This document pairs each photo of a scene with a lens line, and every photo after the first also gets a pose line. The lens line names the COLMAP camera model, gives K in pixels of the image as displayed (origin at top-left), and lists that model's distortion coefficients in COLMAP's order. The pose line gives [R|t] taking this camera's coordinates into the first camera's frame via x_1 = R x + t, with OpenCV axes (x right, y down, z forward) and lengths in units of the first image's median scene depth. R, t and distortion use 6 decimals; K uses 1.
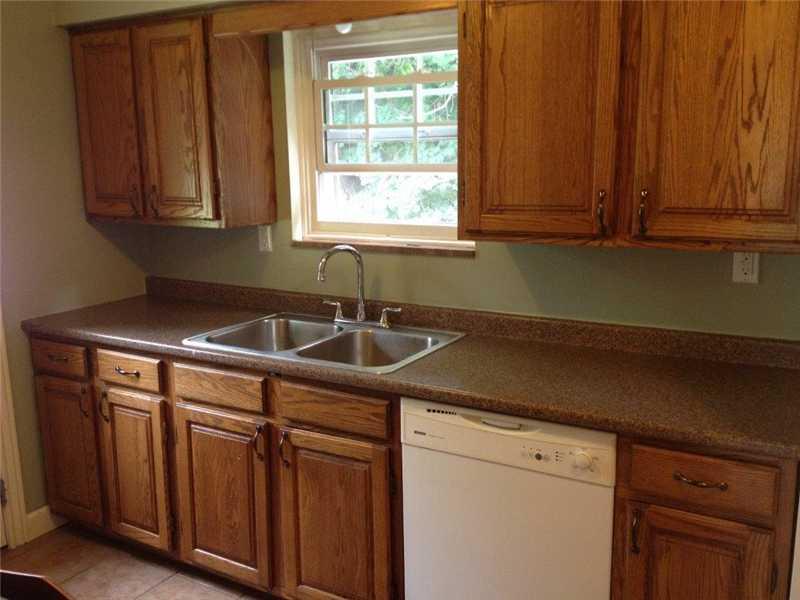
lens RADIAL K [[744.7, 0, 400.0], [0, 744.7, 300.0], [0, 0, 1]] dist [0.121449, -0.304480]
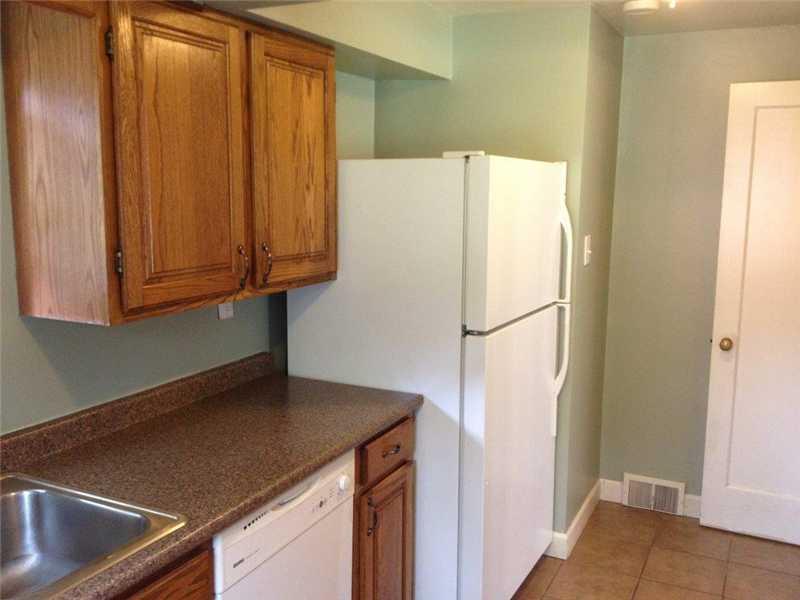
lens RADIAL K [[744.7, 0, 400.0], [0, 744.7, 300.0], [0, 0, 1]] dist [0.121449, -0.304480]
pose [[-0.084506, -0.130293, 0.987868, -0.743038], [0.181444, 0.972826, 0.143830, -0.176186], [-0.979764, 0.191398, -0.058569, 0.837541]]
